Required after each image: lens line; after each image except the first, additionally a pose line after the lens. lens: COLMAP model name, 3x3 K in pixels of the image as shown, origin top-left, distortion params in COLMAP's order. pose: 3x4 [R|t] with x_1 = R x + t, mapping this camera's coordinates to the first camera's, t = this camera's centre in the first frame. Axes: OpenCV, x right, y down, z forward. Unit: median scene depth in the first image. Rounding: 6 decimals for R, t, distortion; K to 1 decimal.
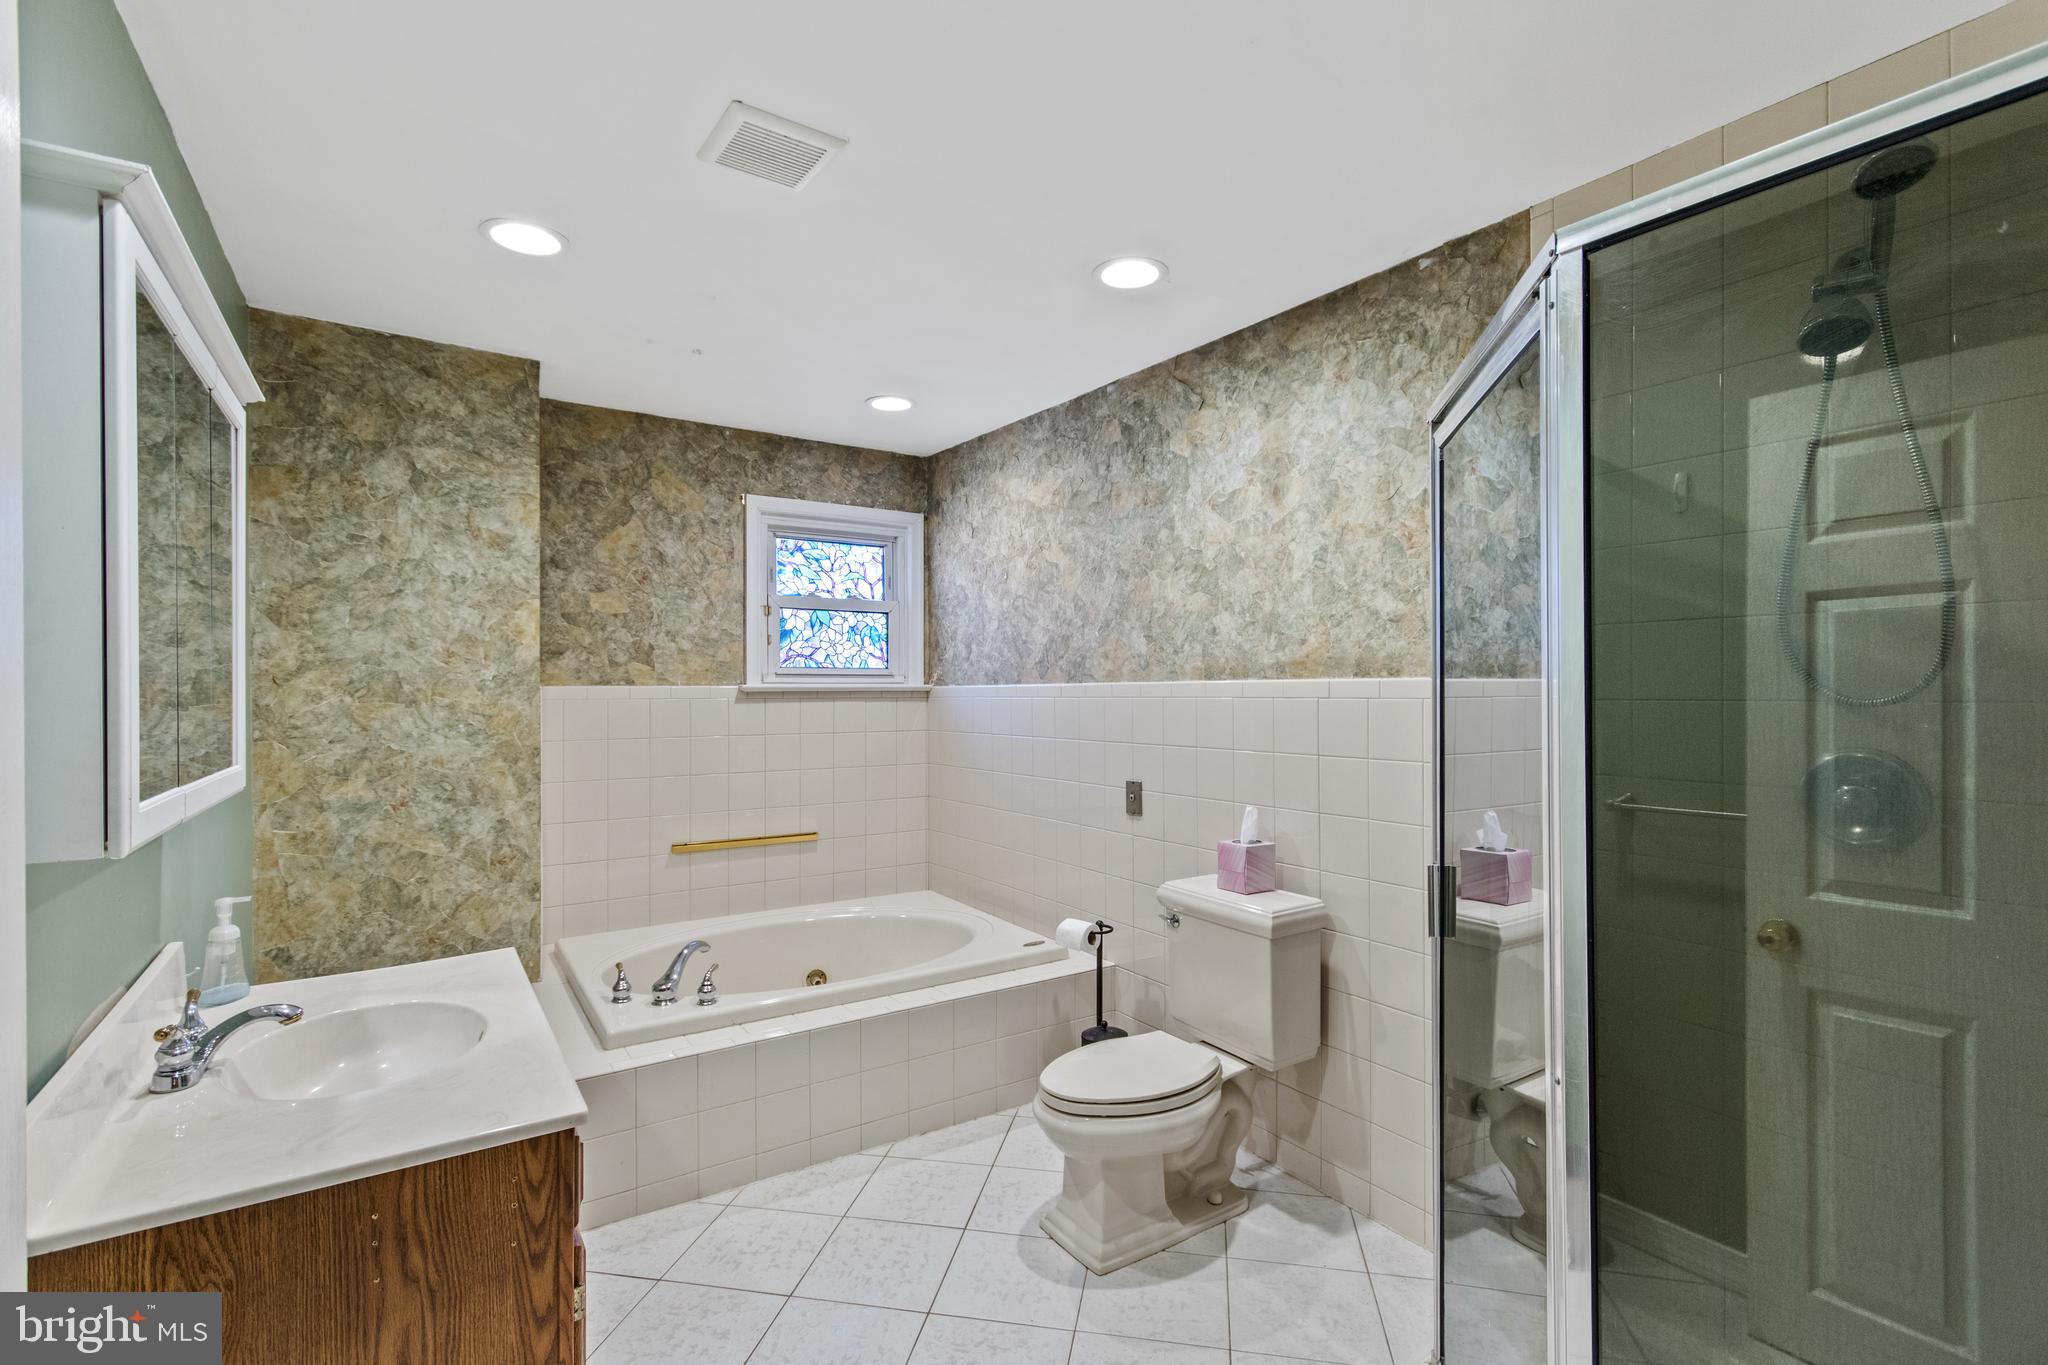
lens RADIAL K [[918.6, 0, 1020.5], [0, 918.6, 689.2], [0, 0, 1]] dist [0.000178, 0.001388]
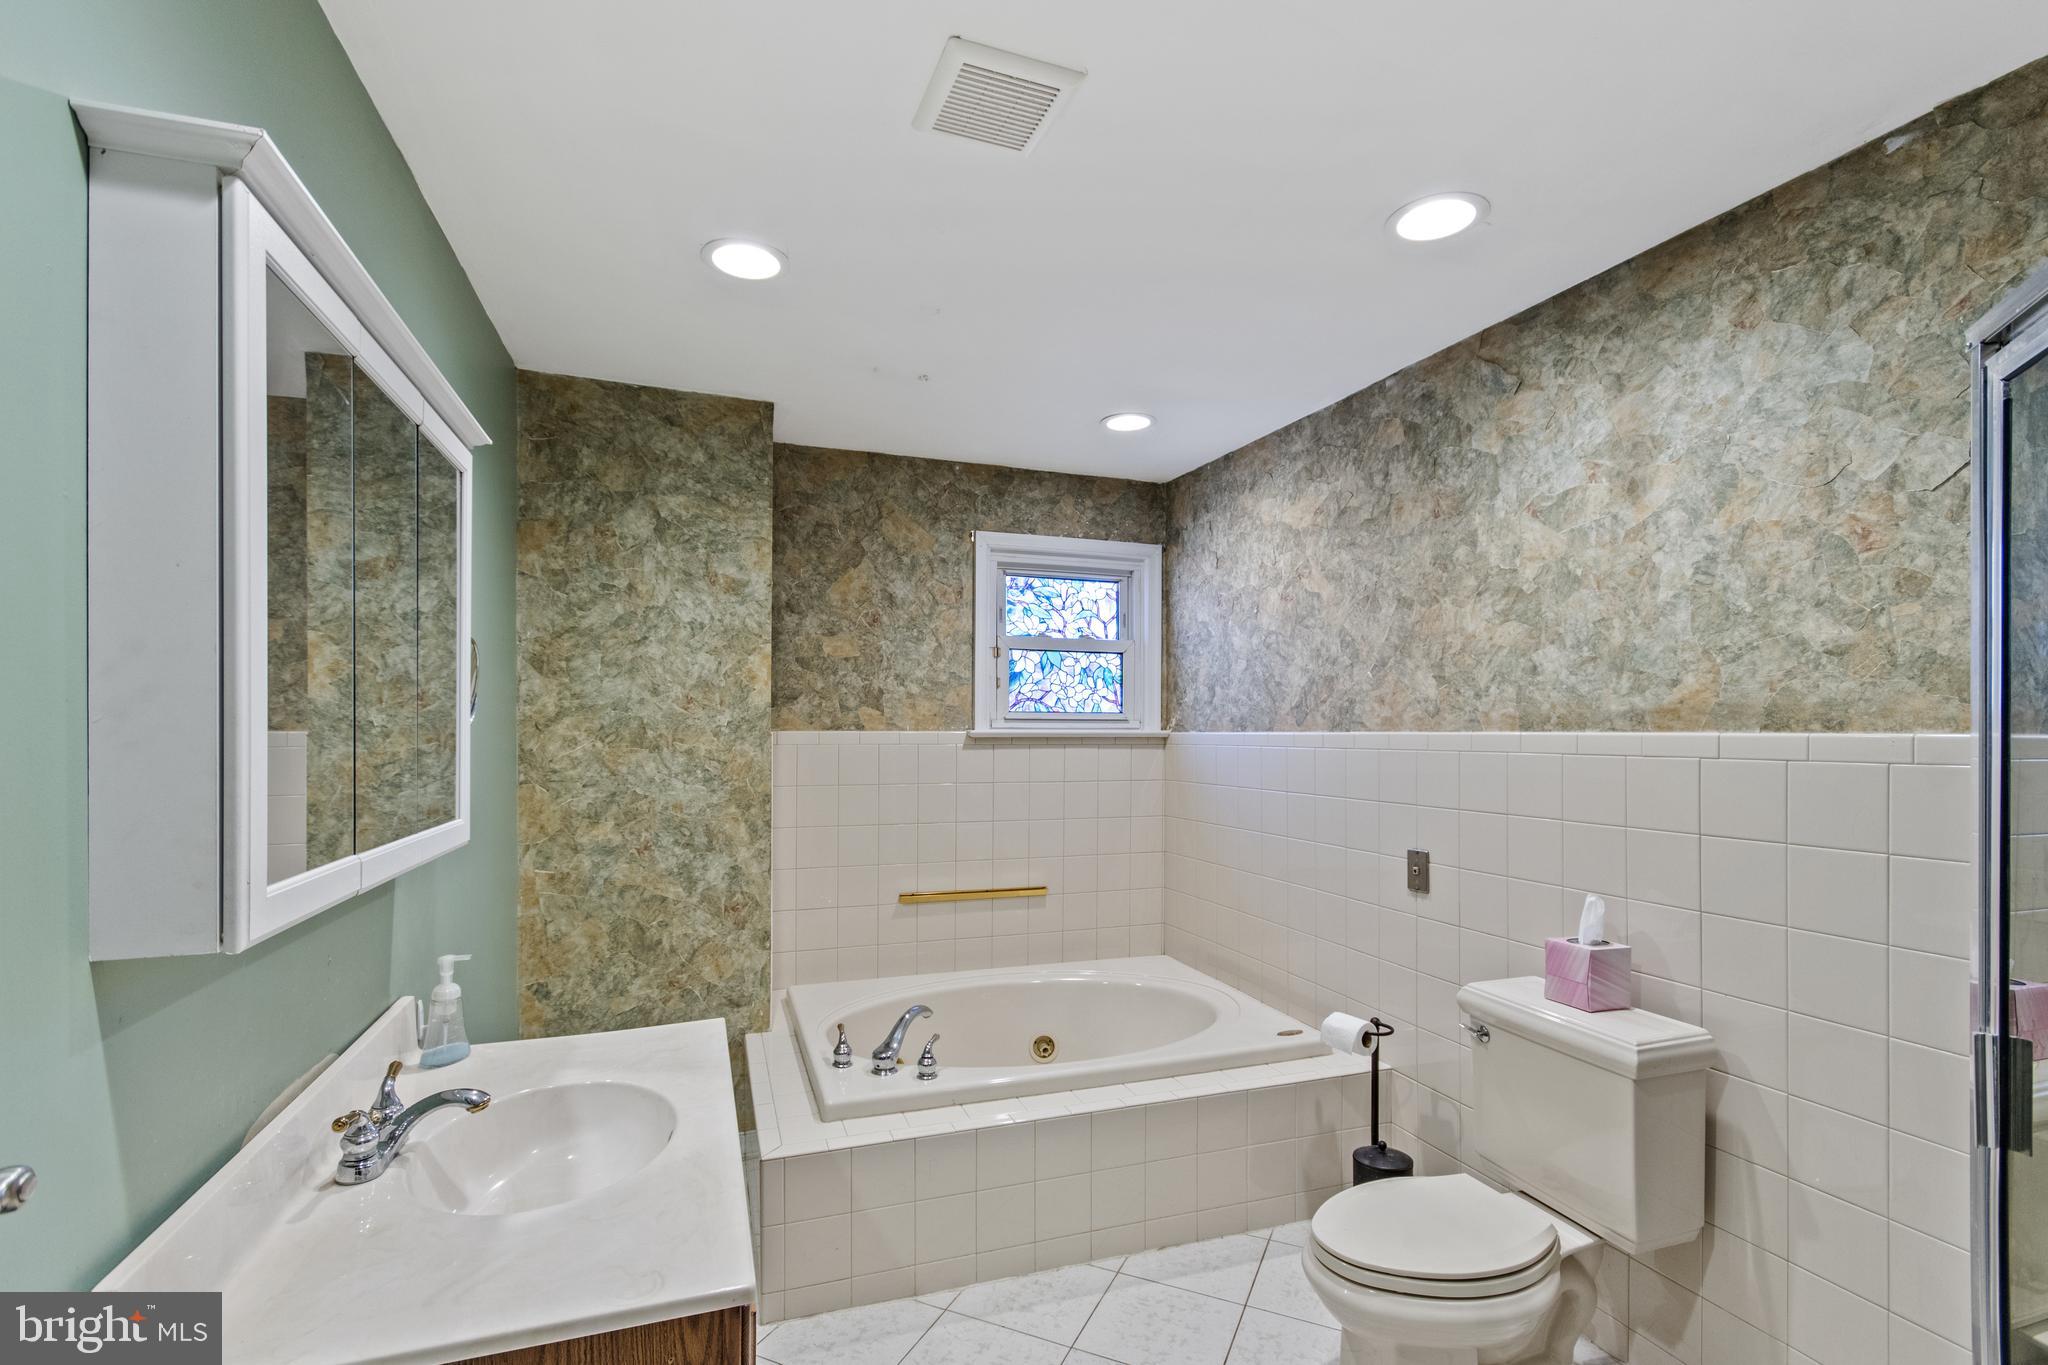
lens RADIAL K [[918.6, 0, 999.8], [0, 918.6, 721.9], [0, 0, 1]] dist [0.000178, 0.001388]
pose [[0.963603, 0.005501, -0.267282, -0.025322], [-0.007688, 0.999945, -0.007134, -0.009751], [0.267228, 0.008929, 0.963592, 0.123125]]
